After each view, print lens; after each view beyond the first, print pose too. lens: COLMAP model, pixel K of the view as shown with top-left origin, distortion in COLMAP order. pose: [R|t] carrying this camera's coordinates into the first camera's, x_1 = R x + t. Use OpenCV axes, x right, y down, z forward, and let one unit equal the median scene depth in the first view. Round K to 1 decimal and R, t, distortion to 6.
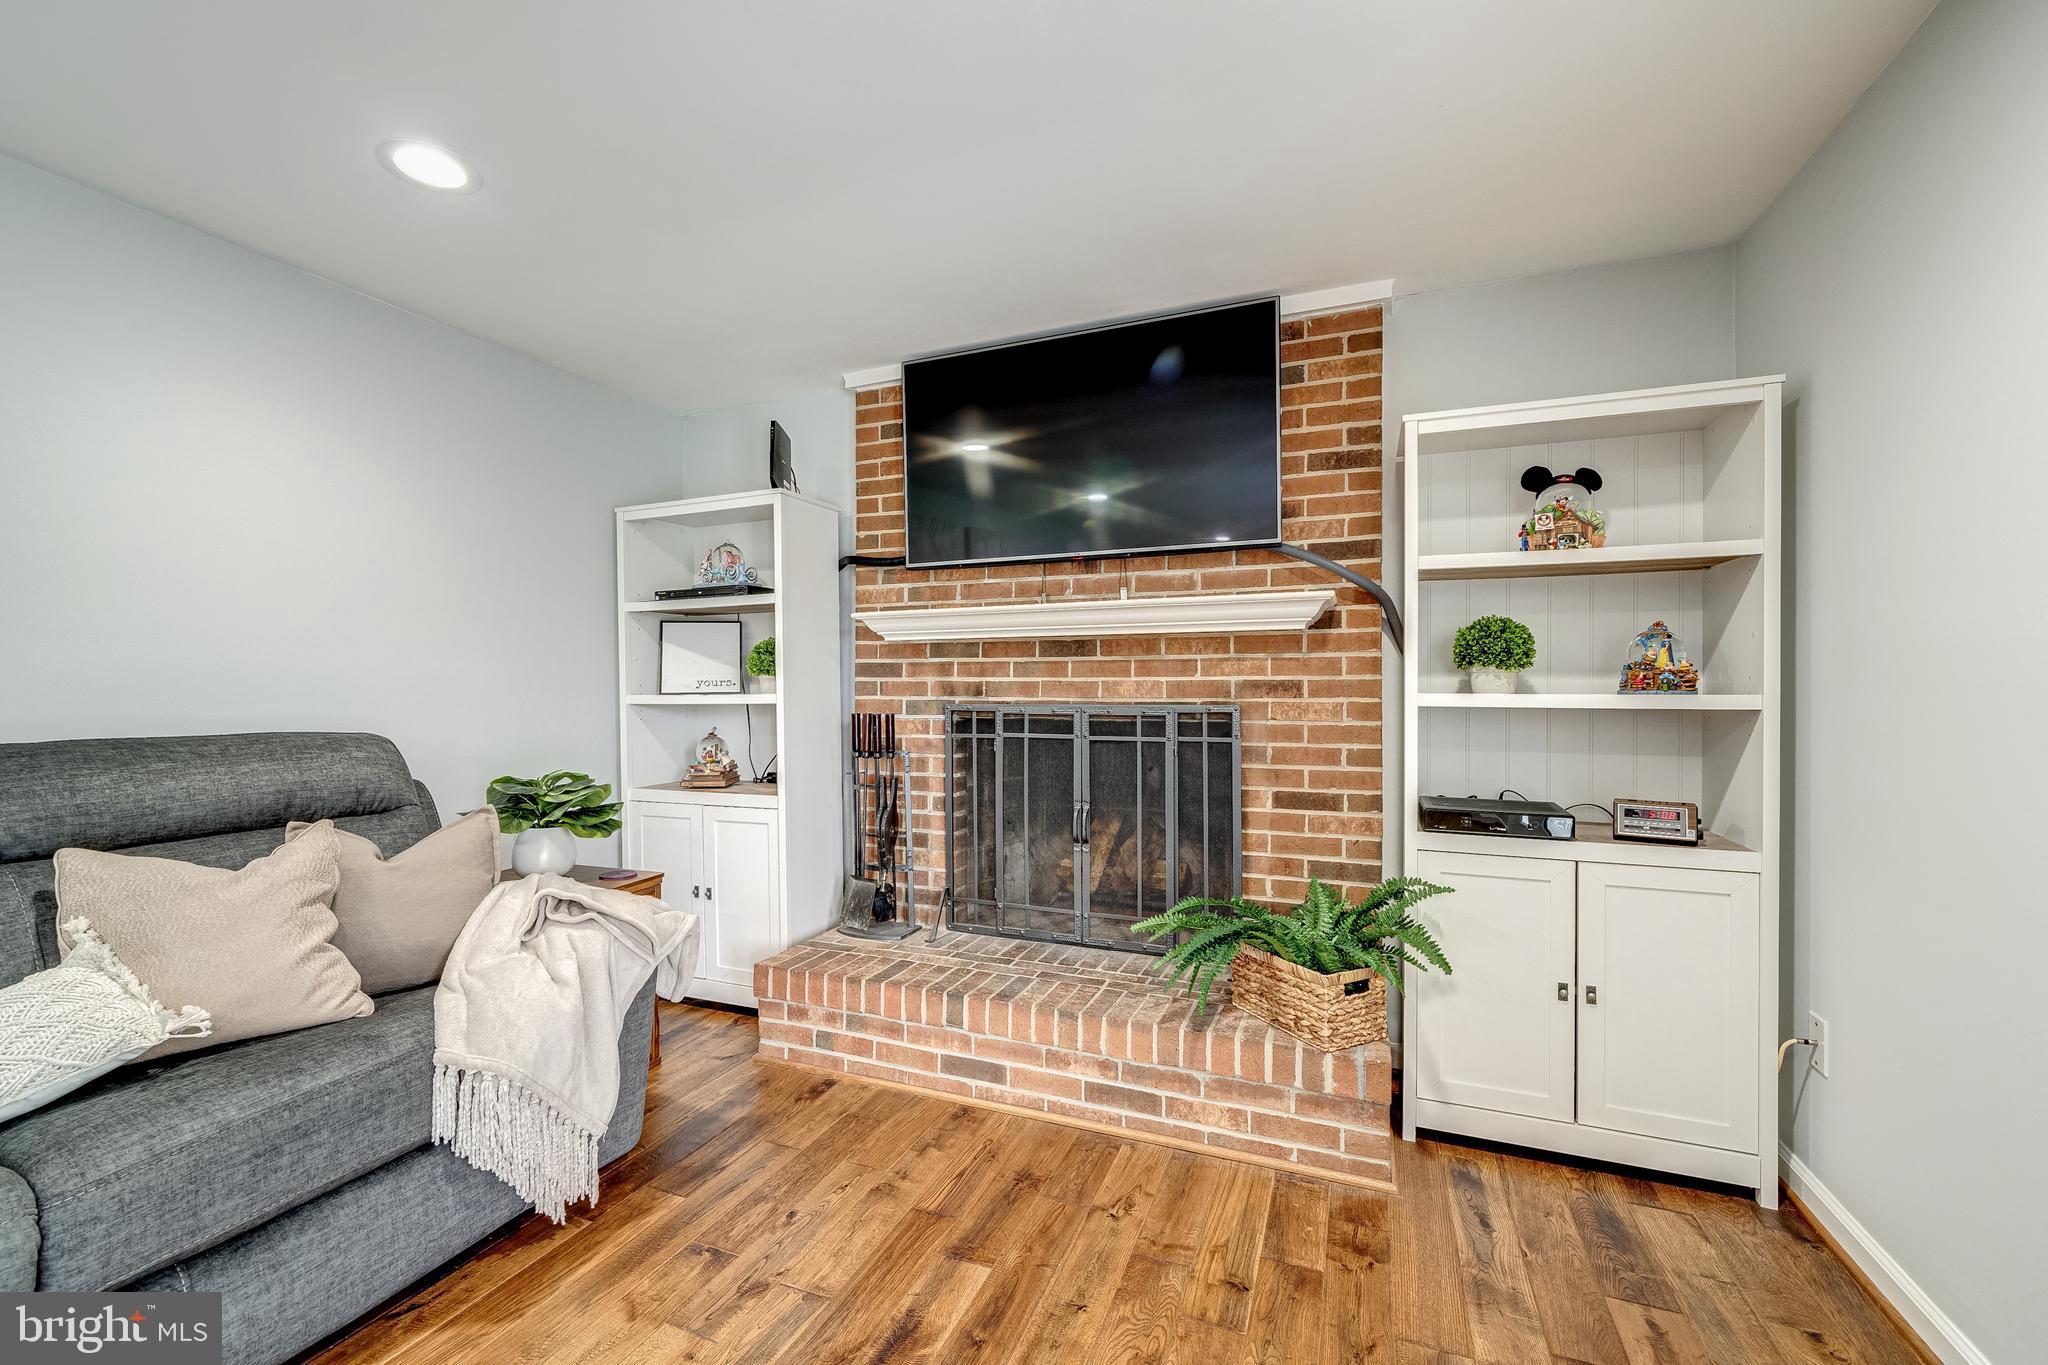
lens RADIAL K [[863.7, 0, 1016.8], [0, 863.7, 687.8], [0, 0, 1]] dist [-0.008785, 0.000543]
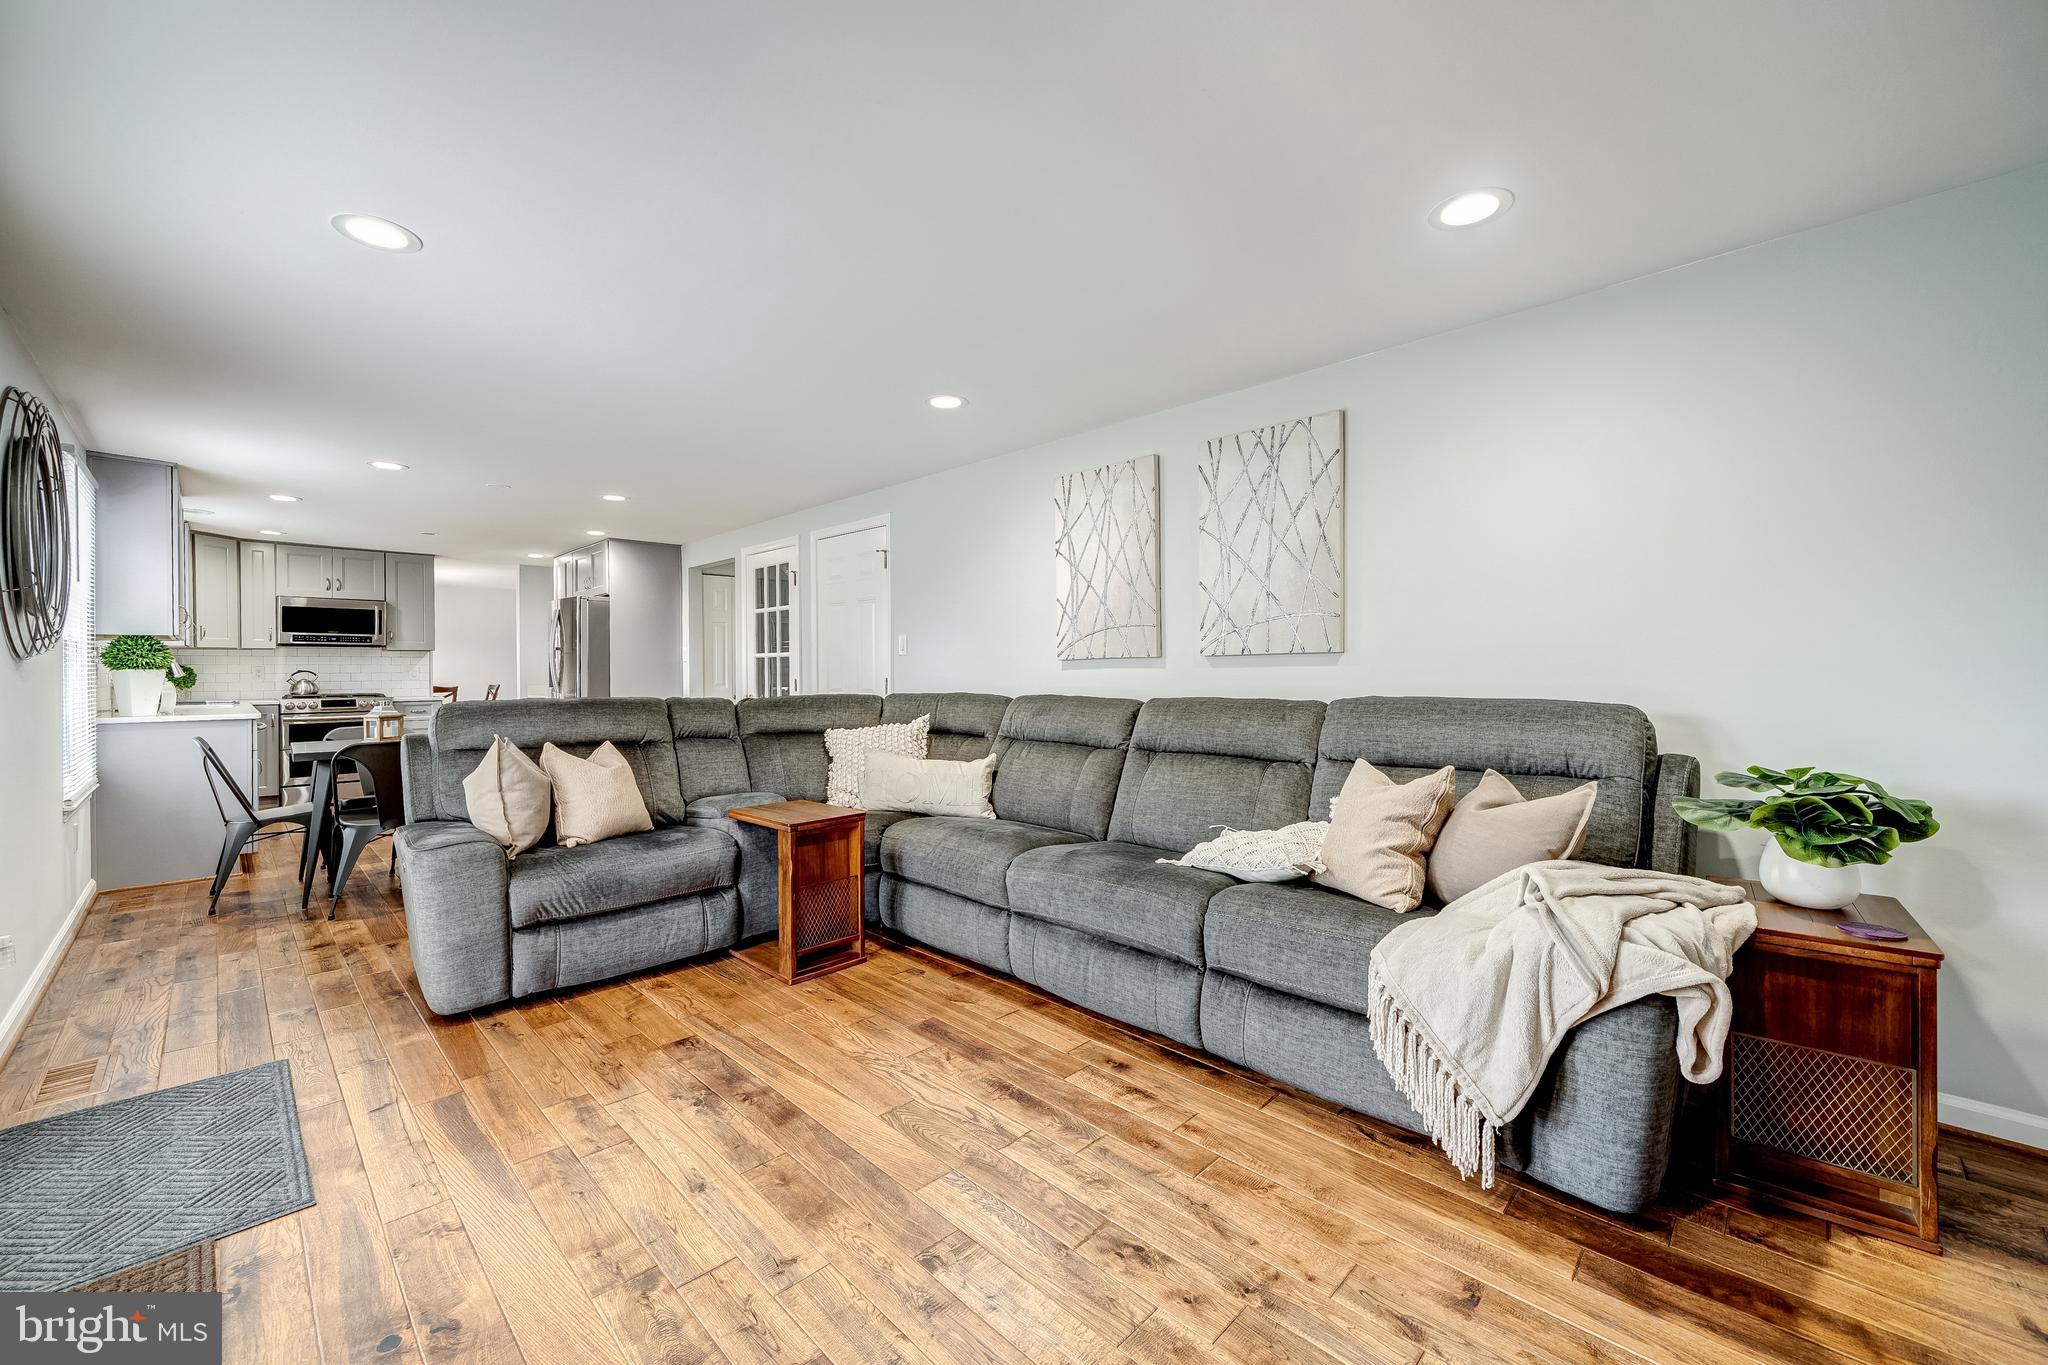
lens RADIAL K [[804.0, 0, 966.5], [0, 804.0, 670.5], [0, 0, 1]] dist [-0.001118, 0.000532]
pose [[-0.418681, 0.008278, -0.908096, 0.432916], [0.014972, 0.999885, 0.002212, -0.002977], [0.908010, -0.012670, -0.418757, 0.621305]]
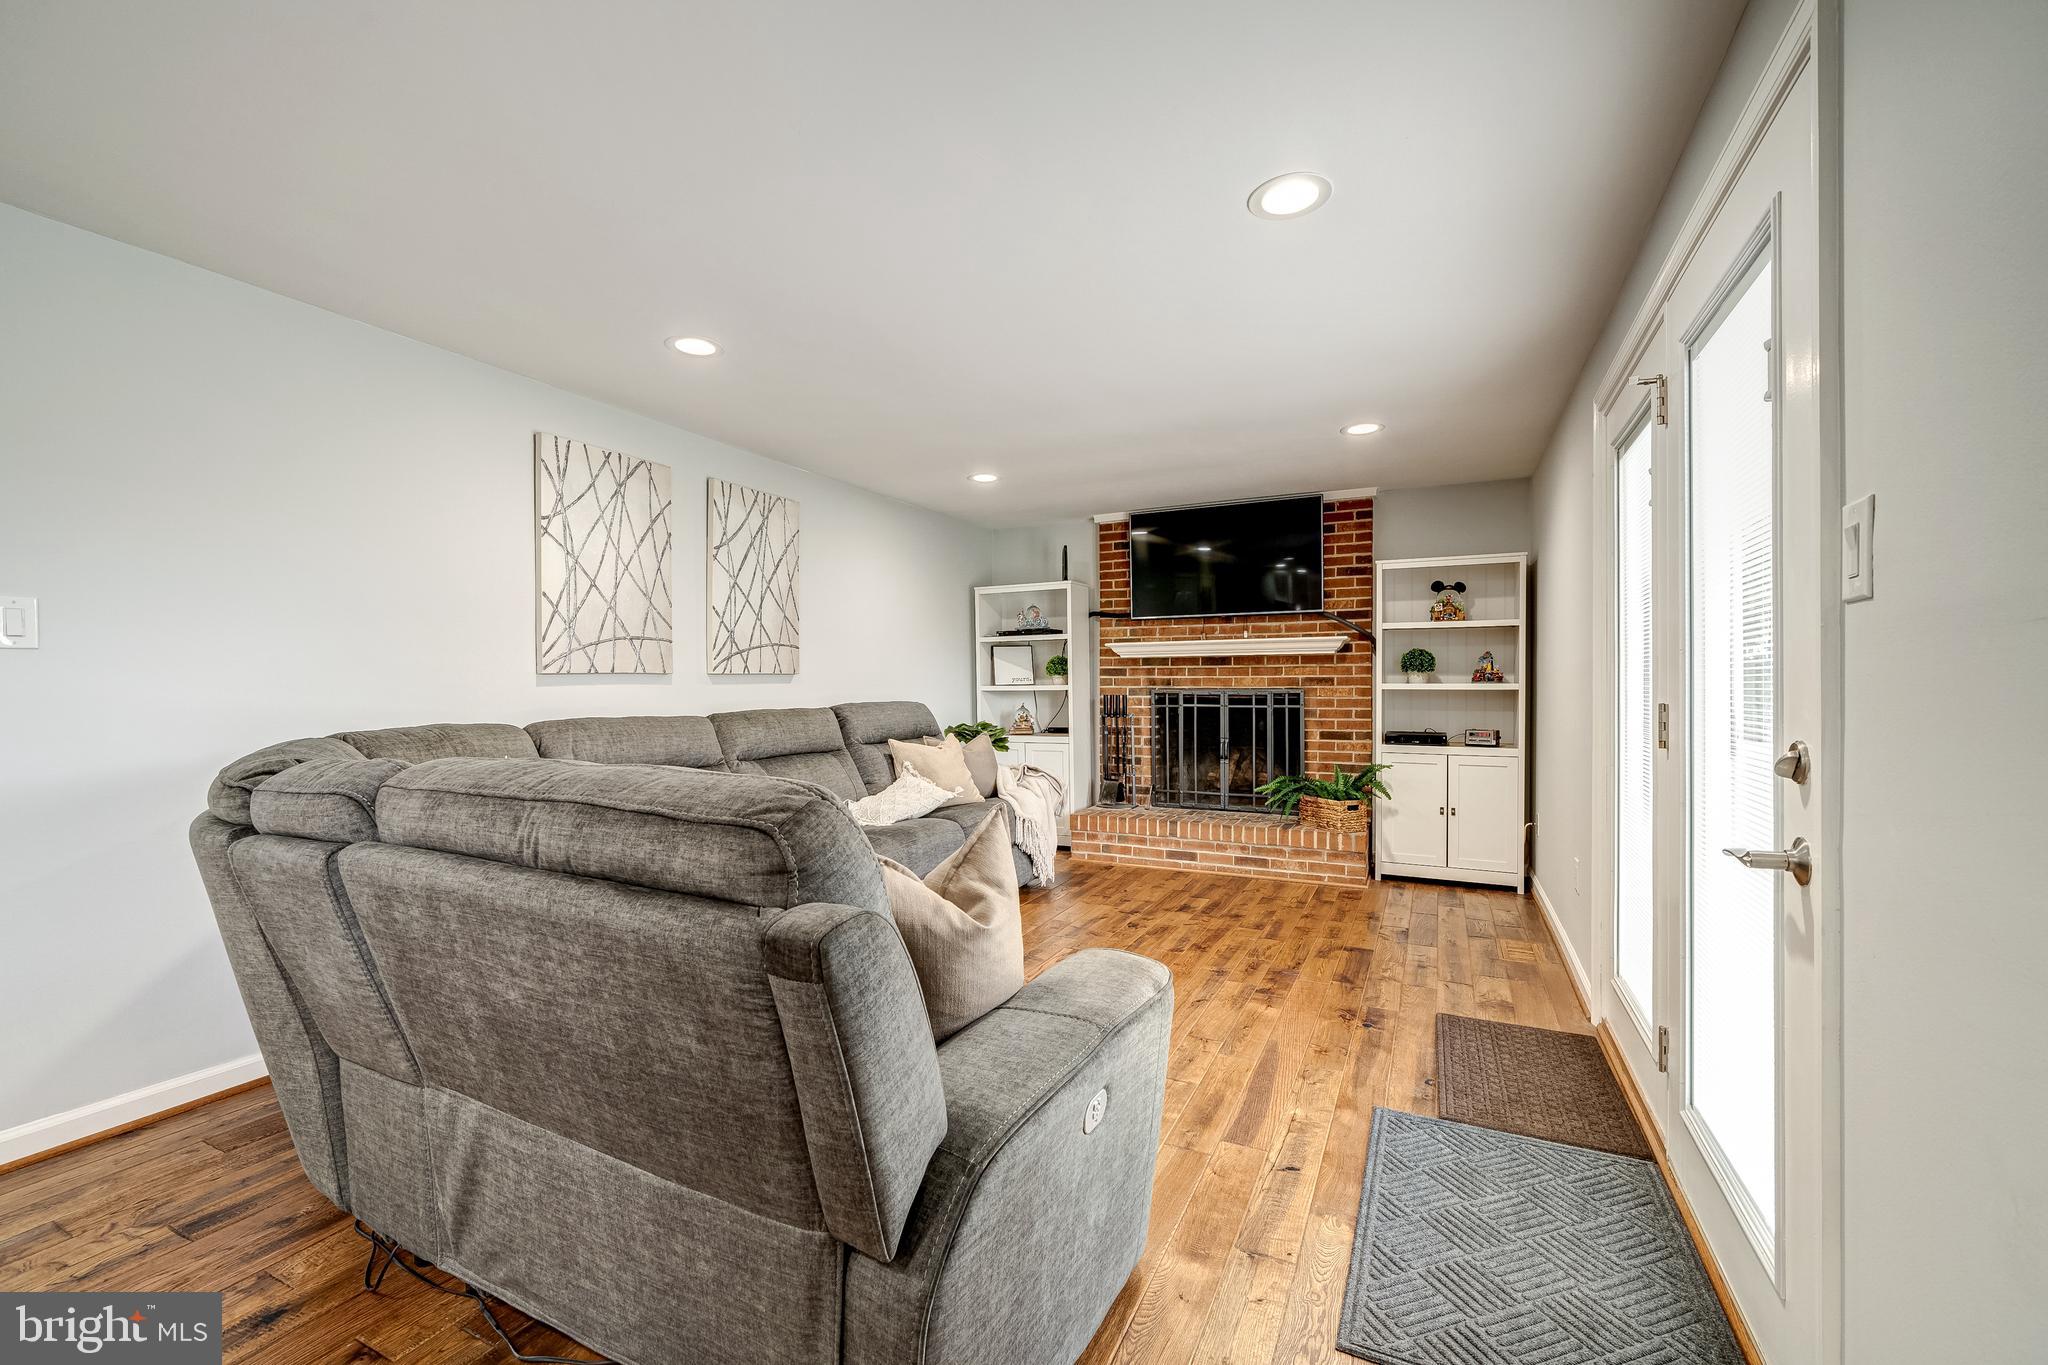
lens RADIAL K [[863.7, 0, 1070.1], [0, 863.7, 694.0], [0, 0, 1]] dist [-0.008785, 0.000543]
pose [[0.999863, -0.003724, -0.016149, -0.287895], [0.003992, 0.999854, 0.016623, -0.005853], [0.016085, -0.016685, 0.999731, -1.157591]]
